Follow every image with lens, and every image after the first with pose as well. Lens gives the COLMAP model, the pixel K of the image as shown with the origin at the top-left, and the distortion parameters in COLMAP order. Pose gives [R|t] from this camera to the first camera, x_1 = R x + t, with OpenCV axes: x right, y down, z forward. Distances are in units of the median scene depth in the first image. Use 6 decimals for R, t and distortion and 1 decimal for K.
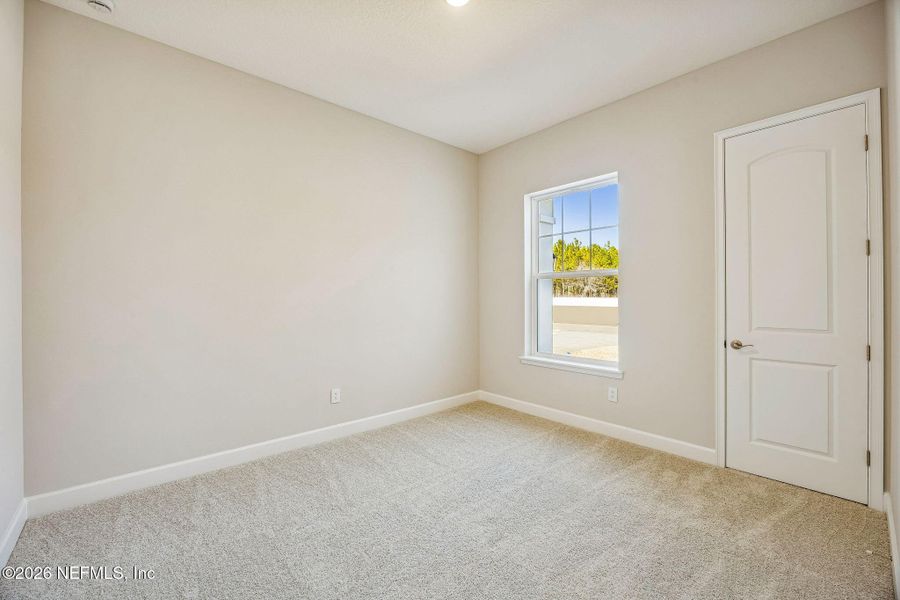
lens RADIAL K [[400.3, 0, 448.5], [0, 400.3, 297.0], [0, 0, 1]] dist [-0.000886, -0.000160]
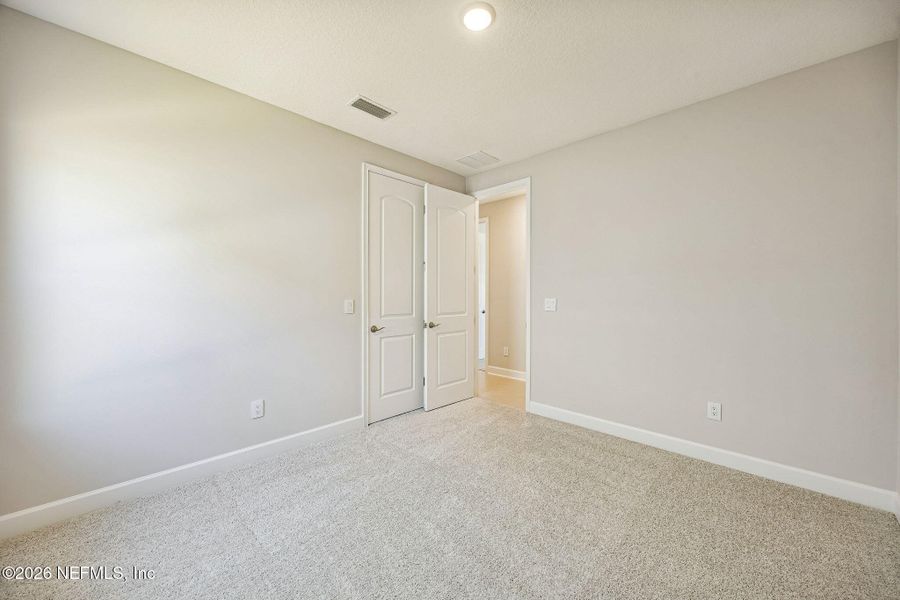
lens RADIAL K [[357.4, 0, 453.3], [0, 357.4, 294.9], [0, 0, 1]] dist [0.029705, -0.000001]
pose [[-0.112243, -0.002584, 0.993677, -0.547751], [-0.005802, 0.999981, 0.001945, 0.002121], [-0.993664, -0.005547, -0.112256, 0.968814]]
